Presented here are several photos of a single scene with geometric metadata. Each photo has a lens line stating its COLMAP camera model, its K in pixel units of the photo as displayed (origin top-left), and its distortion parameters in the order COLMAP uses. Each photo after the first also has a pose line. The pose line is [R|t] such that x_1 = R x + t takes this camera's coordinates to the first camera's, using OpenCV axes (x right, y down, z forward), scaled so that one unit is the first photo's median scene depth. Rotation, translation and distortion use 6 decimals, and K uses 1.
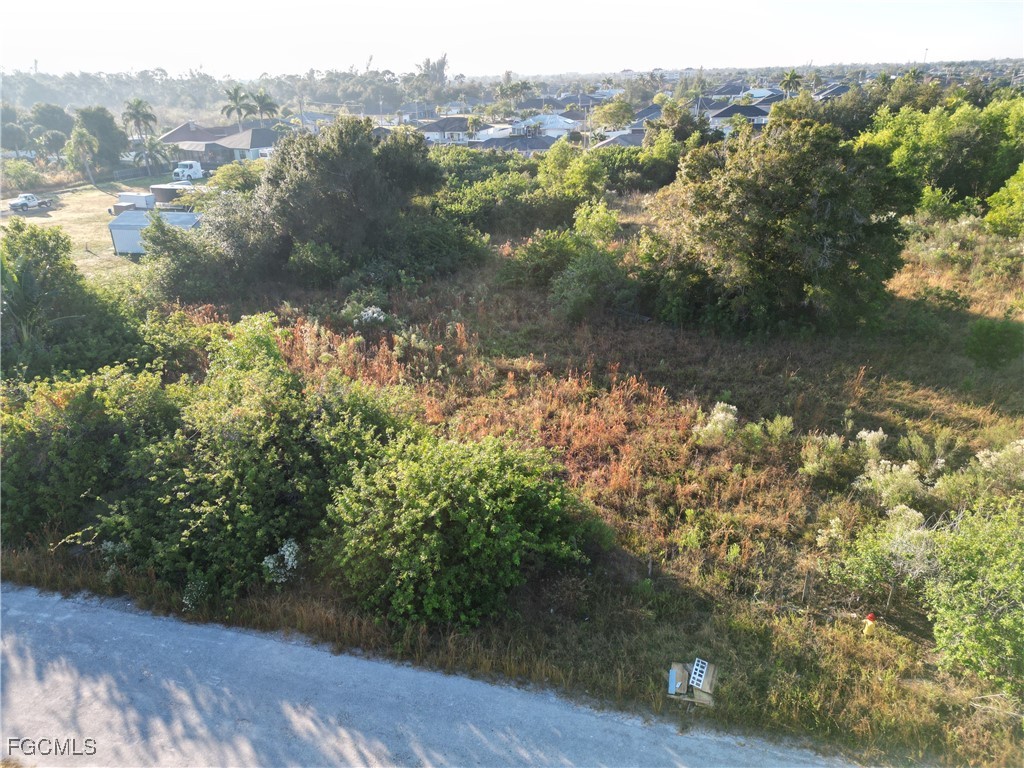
lens RADIAL K [[691.7, 0, 513.1], [0, 691.7, 384.2], [0, 0, 1]] dist [0.070010, -0.053510]
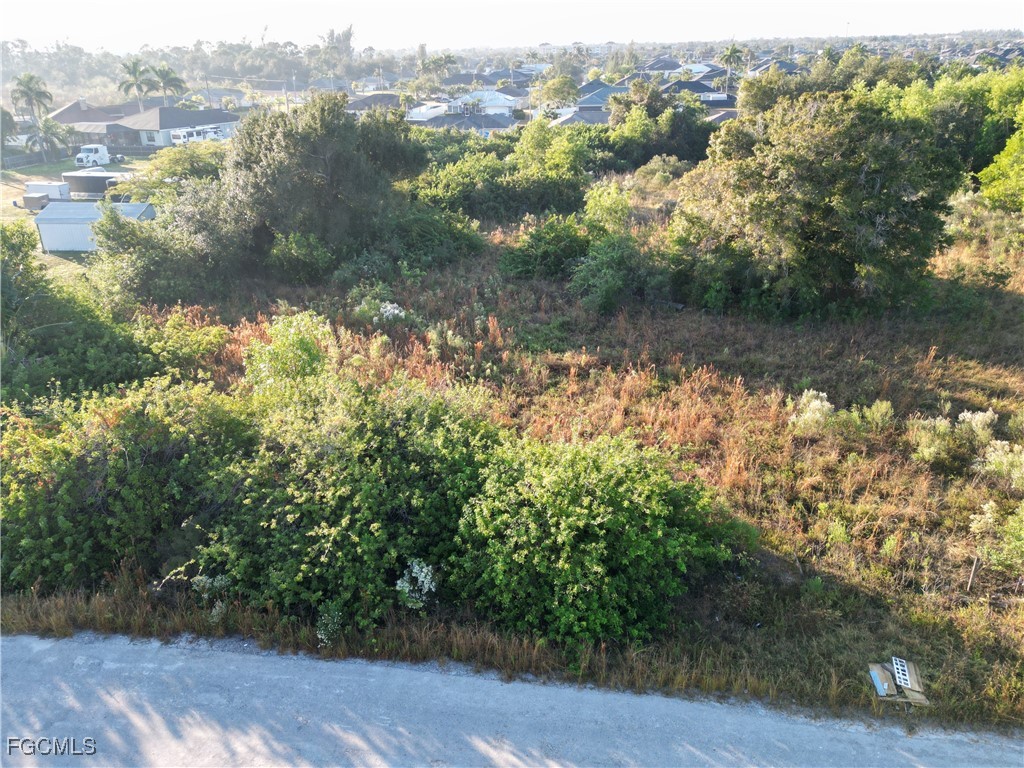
lens RADIAL K [[754.8, 0, 512.2], [0, 754.8, 381.9], [0, 0, 1]] dist [0.067760, -0.053641]
pose [[0.994007, -0.042016, 0.100920, -0.179127], [0.042433, 0.999097, -0.001985, 0.000250], [-0.100745, 0.006255, 0.994893, 0.009289]]
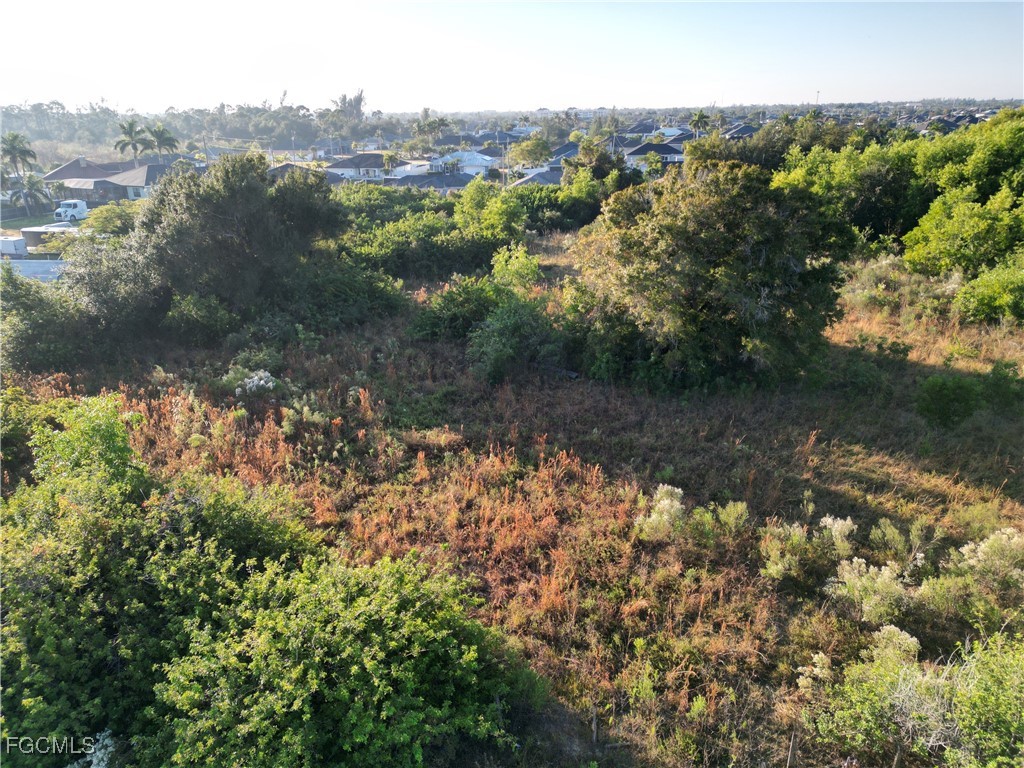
lens RADIAL K [[691.7, 0, 509.1], [0, 691.7, 387.5], [0, 0, 1]] dist [0.070010, -0.053510]
pose [[0.994752, -0.030753, 0.097585, 0.023242], [0.034731, 0.998622, -0.039333, -0.057668], [-0.096241, 0.042516, 0.994450, 0.135847]]
